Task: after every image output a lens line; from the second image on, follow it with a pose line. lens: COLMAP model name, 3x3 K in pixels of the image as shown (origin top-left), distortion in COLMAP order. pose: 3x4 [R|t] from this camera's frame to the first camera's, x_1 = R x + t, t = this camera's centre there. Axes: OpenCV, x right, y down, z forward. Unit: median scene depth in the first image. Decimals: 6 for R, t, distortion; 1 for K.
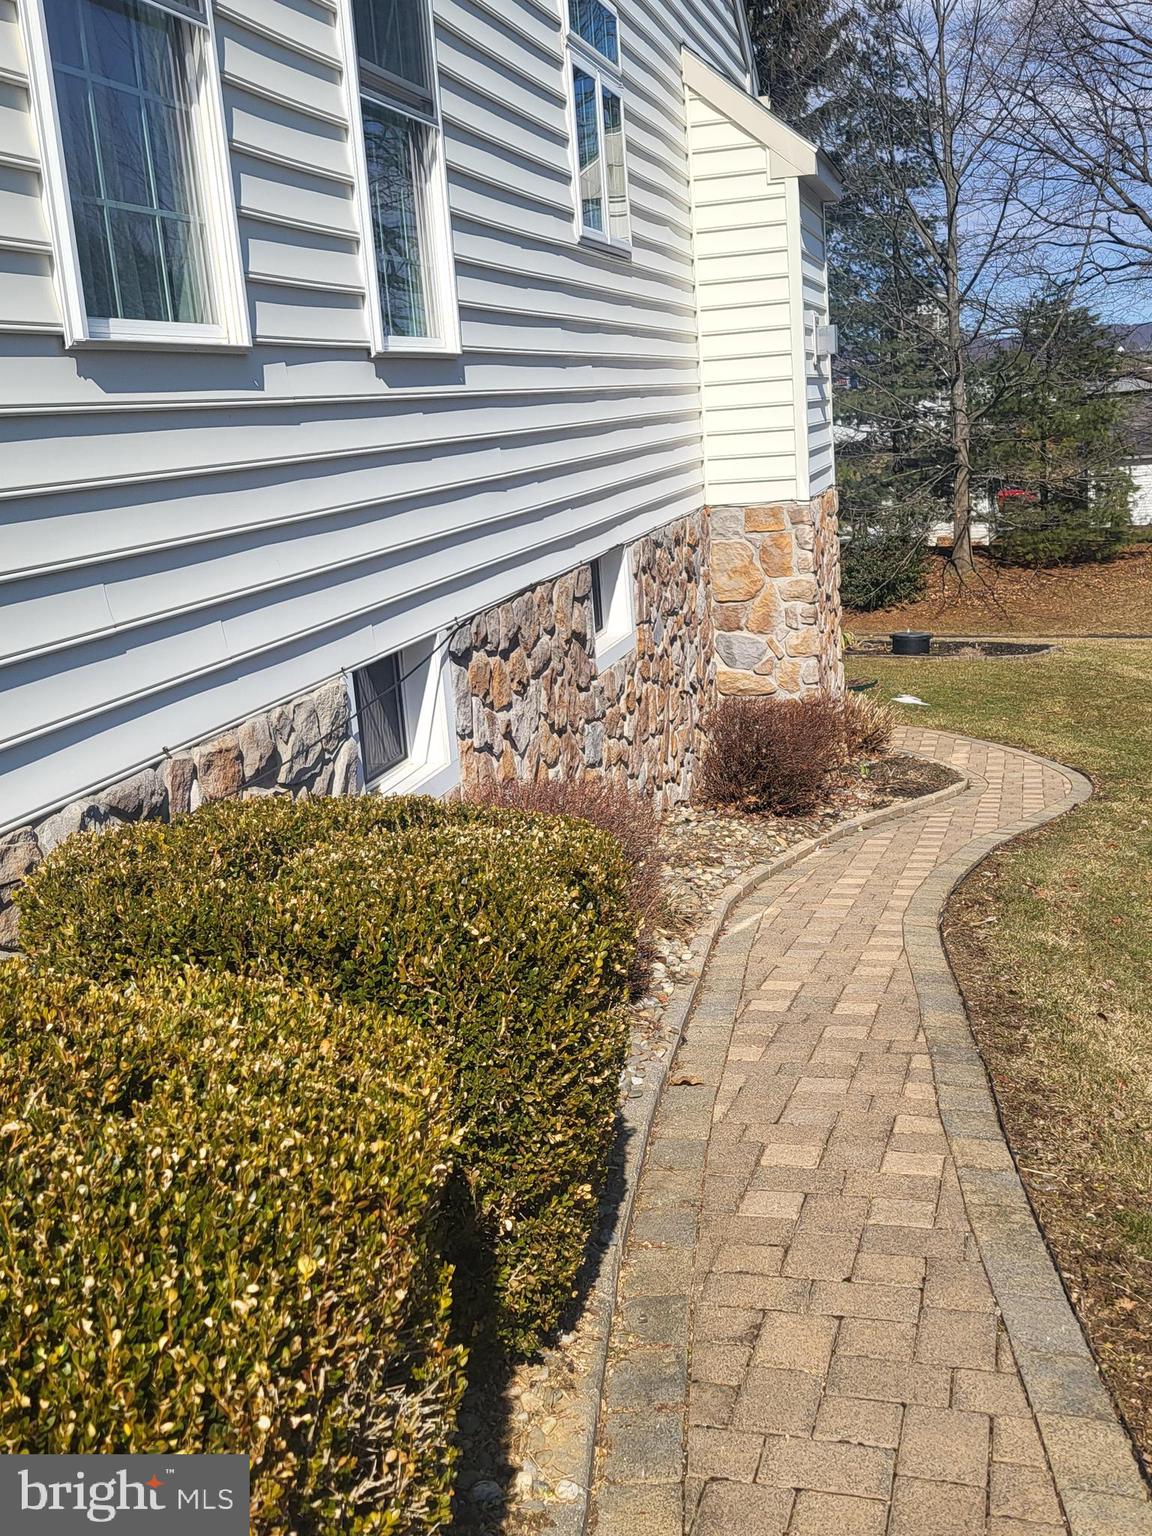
lens RADIAL K [[1575.6, 0, 576.1], [0, 1575.6, 770.3], [0, 0, 1]] dist [0.027371, 0.000000]
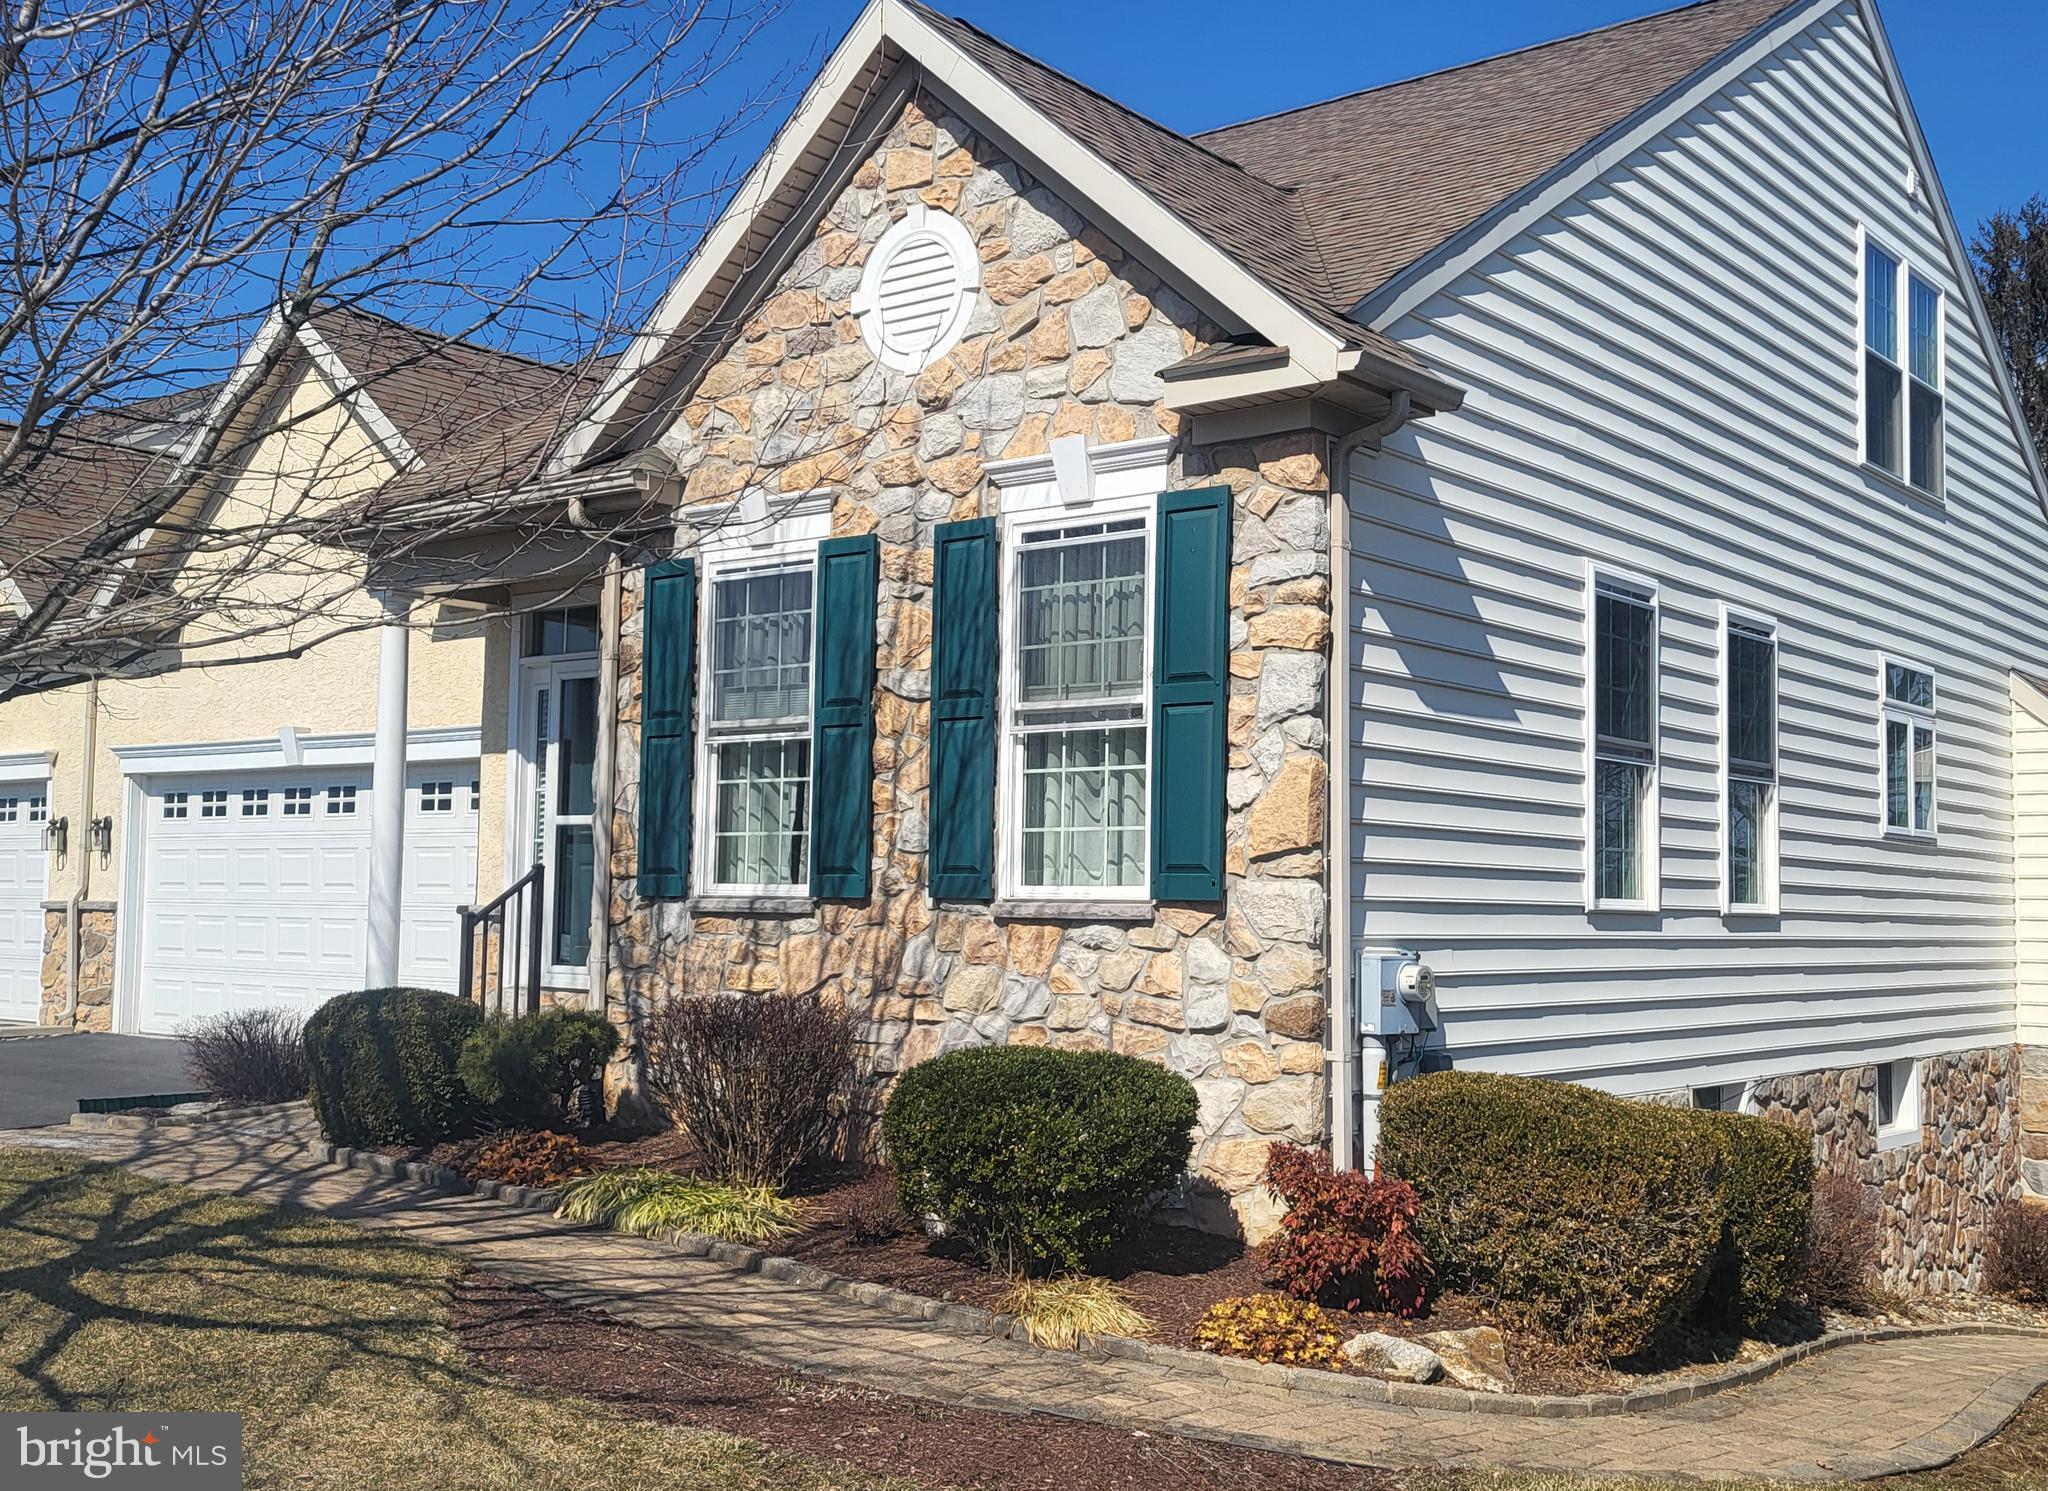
lens RADIAL K [[2138.4, 0, 1024.0], [0, 2138.4, 742.4], [0, 0, 1]] dist [0.058209, 0.000000]
pose [[0.904666, 0.057101, -0.422279, 0.118070], [-0.176096, 0.952501, -0.248458, 0.200037], [0.388034, 0.299133, 0.871750, -1.010310]]
